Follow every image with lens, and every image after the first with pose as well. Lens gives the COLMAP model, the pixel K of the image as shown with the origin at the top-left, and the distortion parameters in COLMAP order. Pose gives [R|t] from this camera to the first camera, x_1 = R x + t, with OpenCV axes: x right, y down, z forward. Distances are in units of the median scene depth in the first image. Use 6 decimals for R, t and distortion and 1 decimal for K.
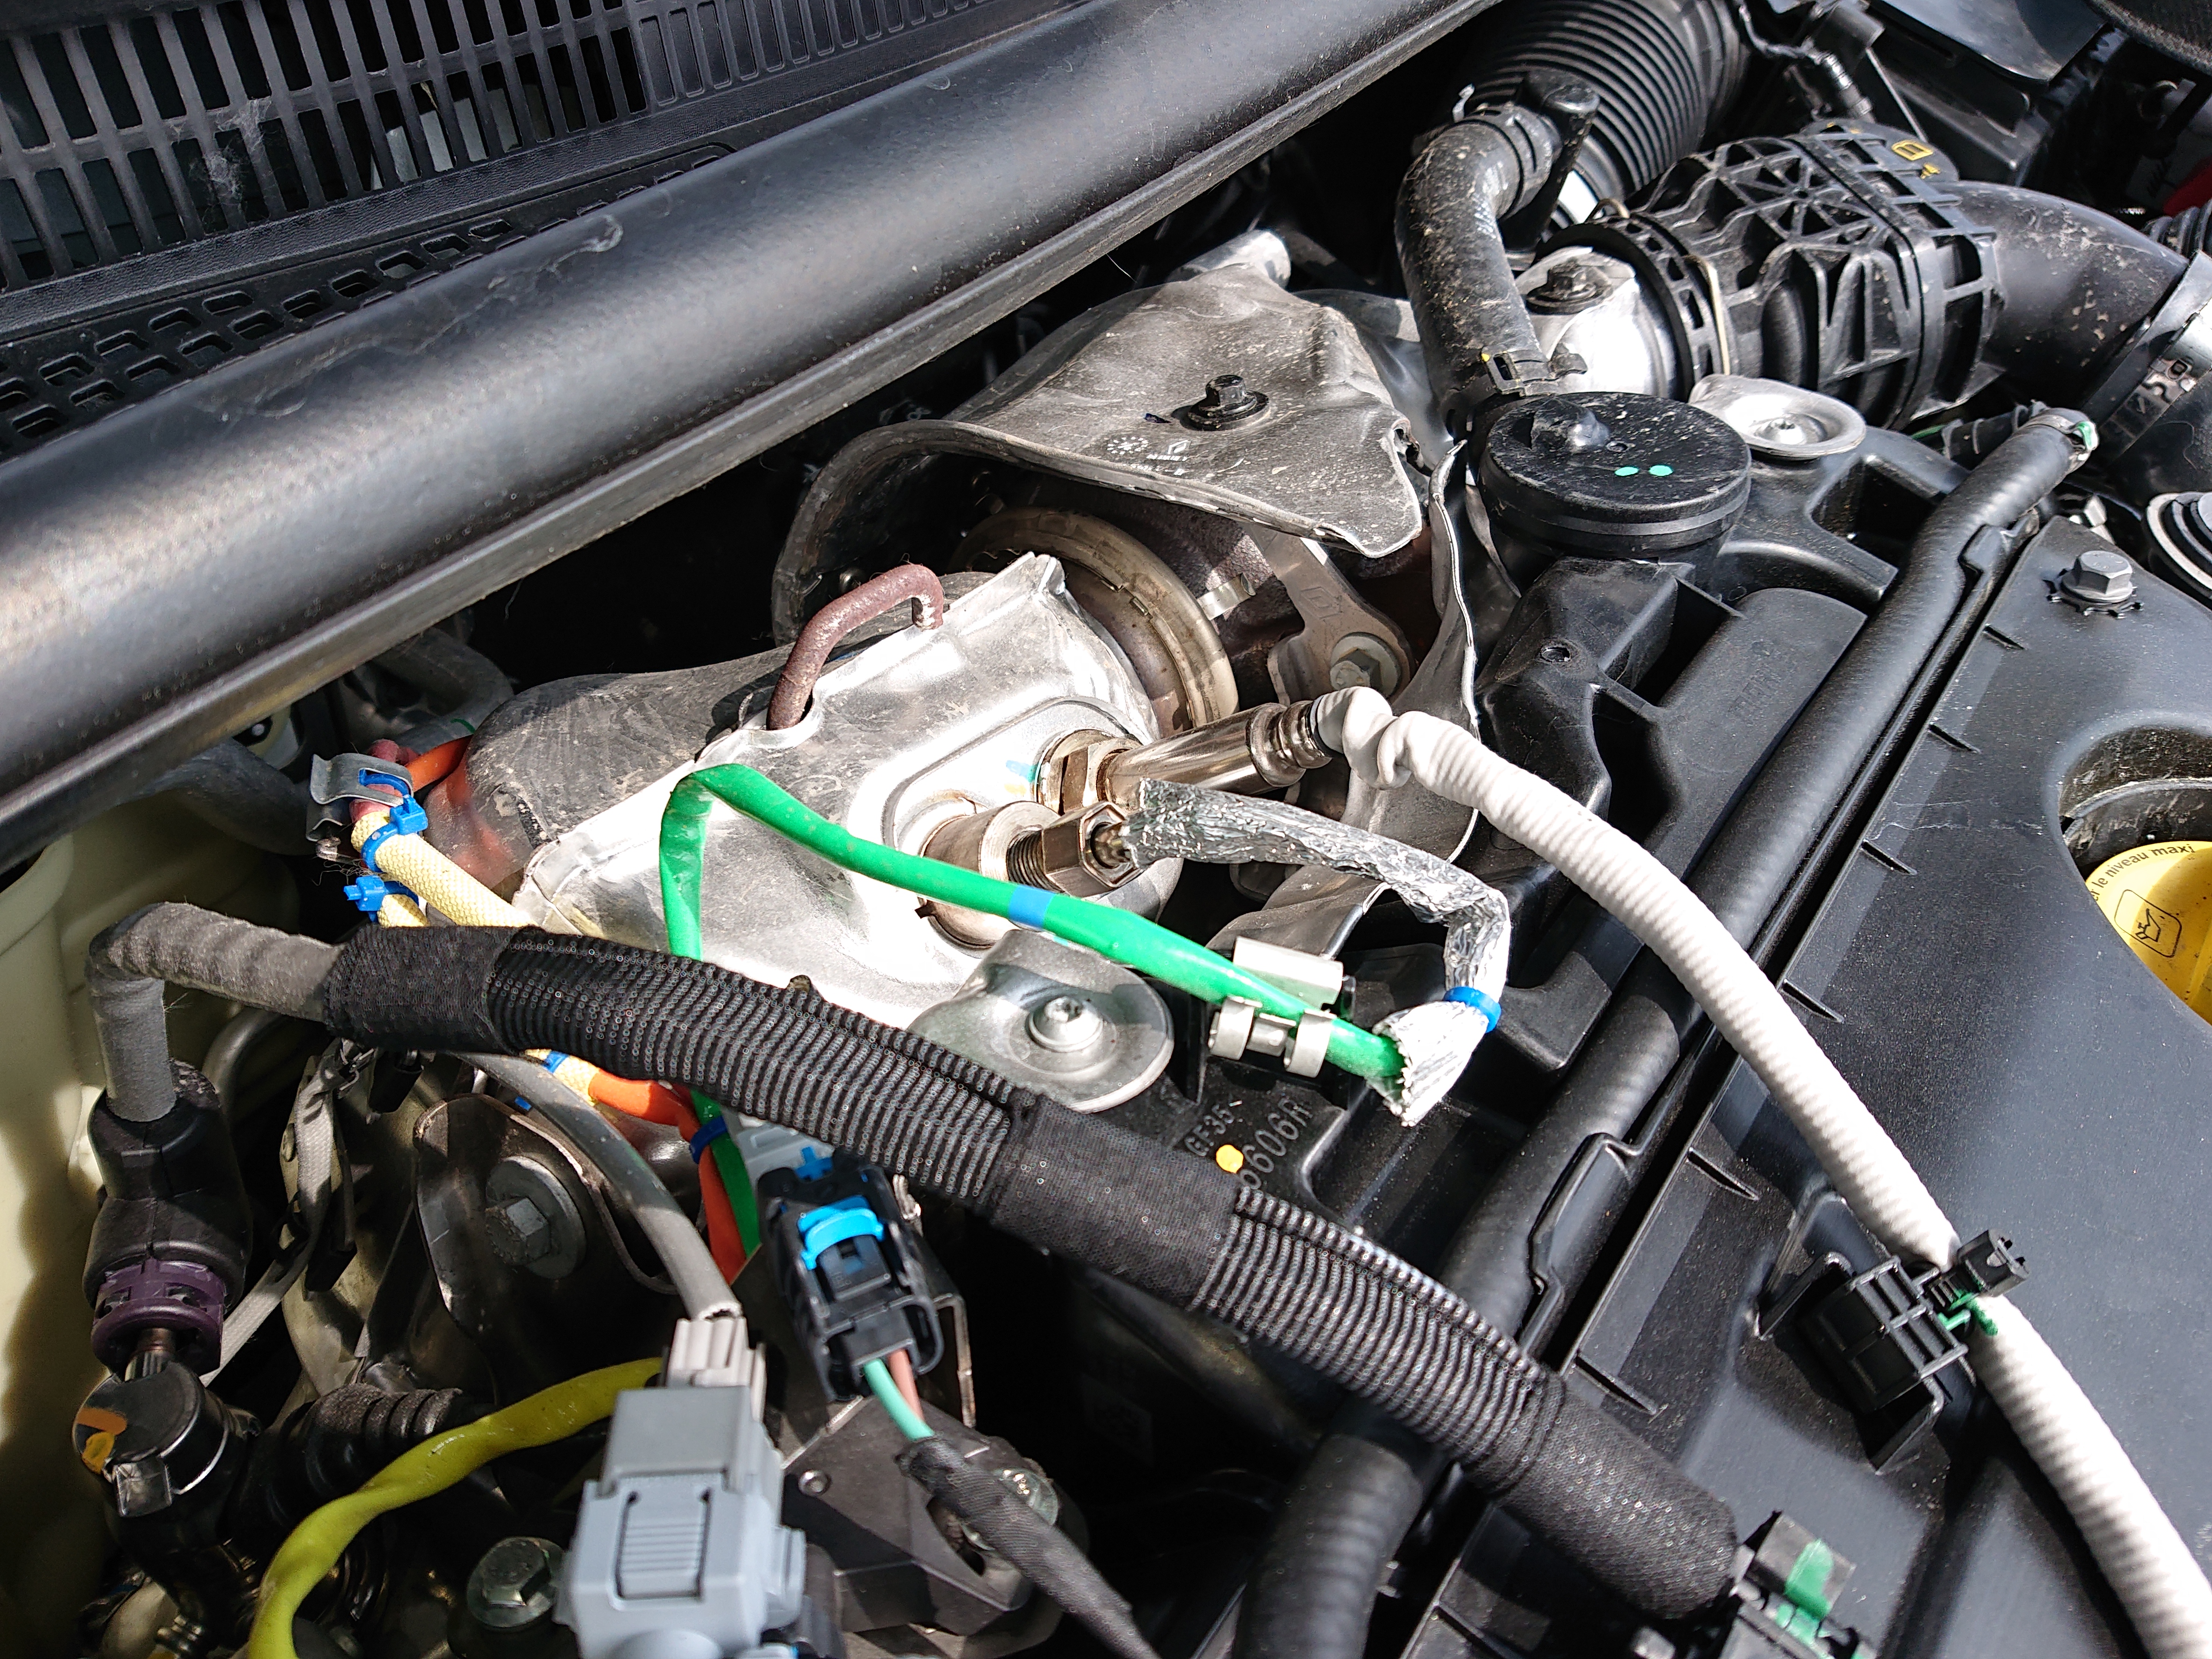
lens RADIAL K [[1773.9, 0, 1104.8], [0, 1773.9, 844.9], [0, 0, 1]] dist [0.176829, -0.409344]
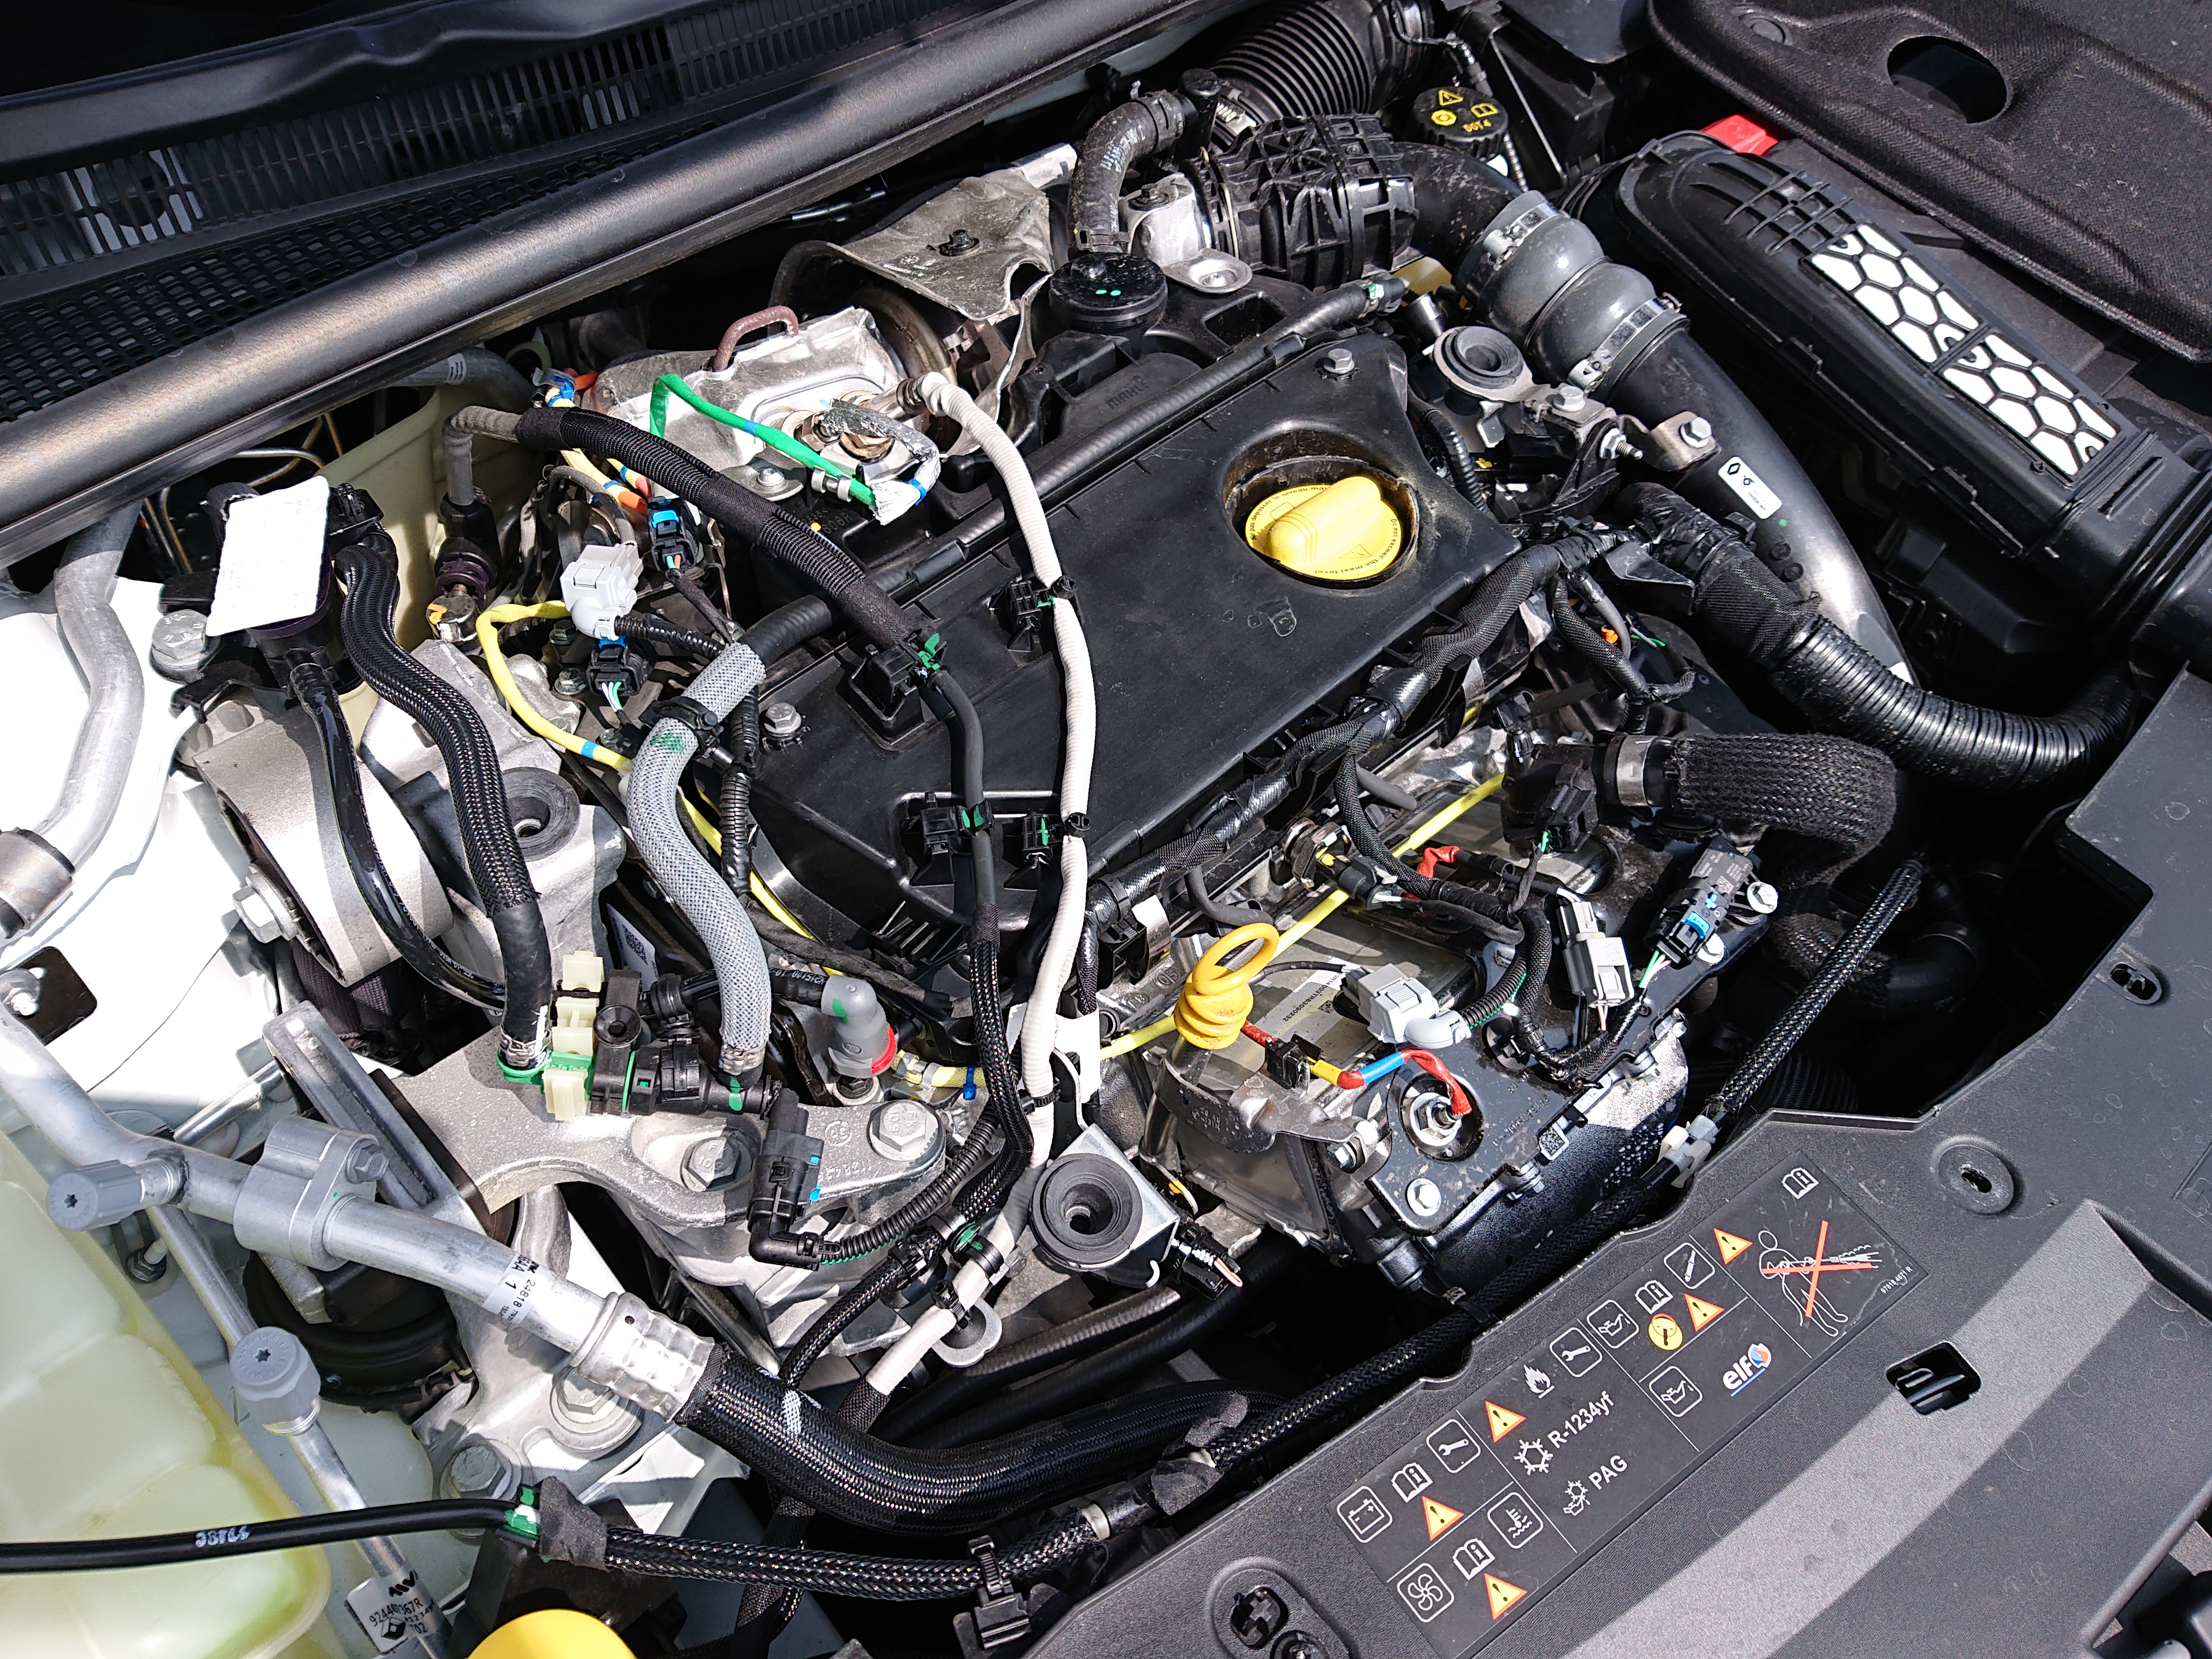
lens RADIAL K [[1766.6, 0, 1103.3], [0, 1766.6, 867.0], [0, 0, 1]] dist [0.098495, -0.182040]
pose [[0.980431, 0.126226, -0.151071, 0.776088], [-0.107211, 0.985959, 0.128026, 0.228537], [0.165110, -0.109324, 0.980197, -1.335893]]
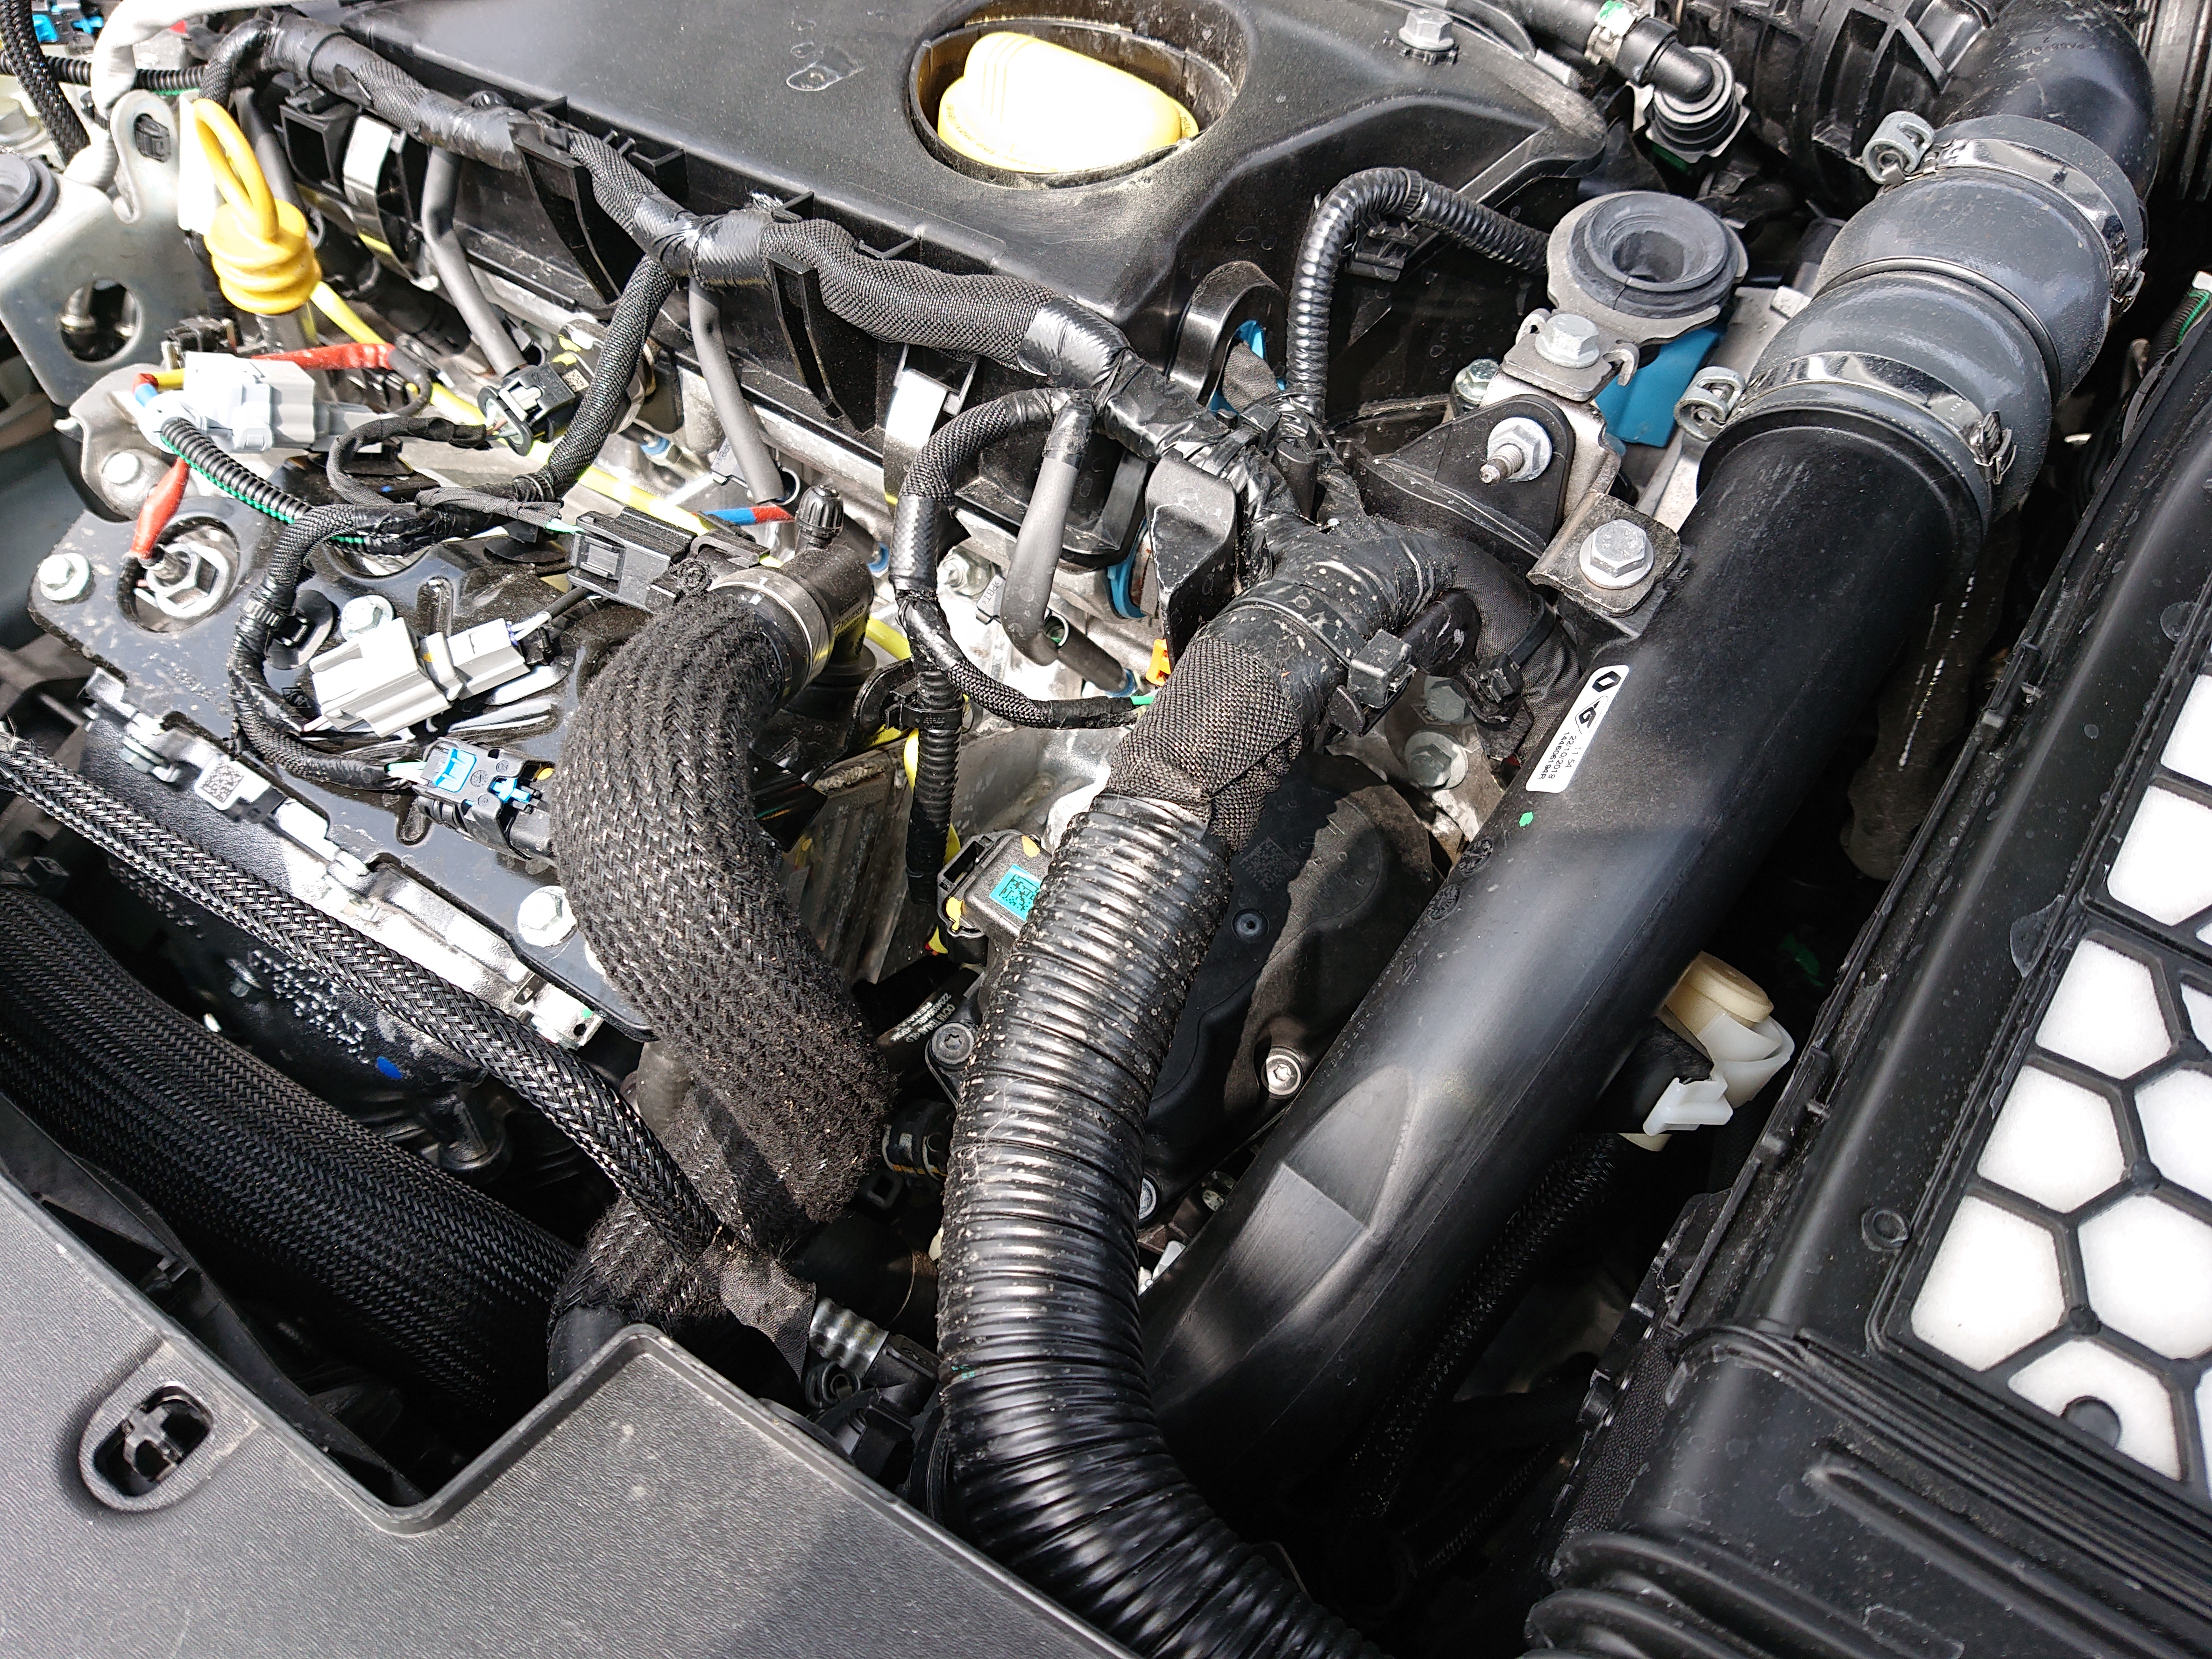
lens RADIAL K [[1773.9, 0, 1104.8], [0, 1773.9, 844.9], [0, 0, 1]] dist [0.176829, -0.409344]
pose [[0.001897, 0.701503, -0.712664, 2.003654], [-0.703584, 0.507364, 0.497546, -0.348996], [0.710610, 0.500475, 0.494529, 0.566976]]
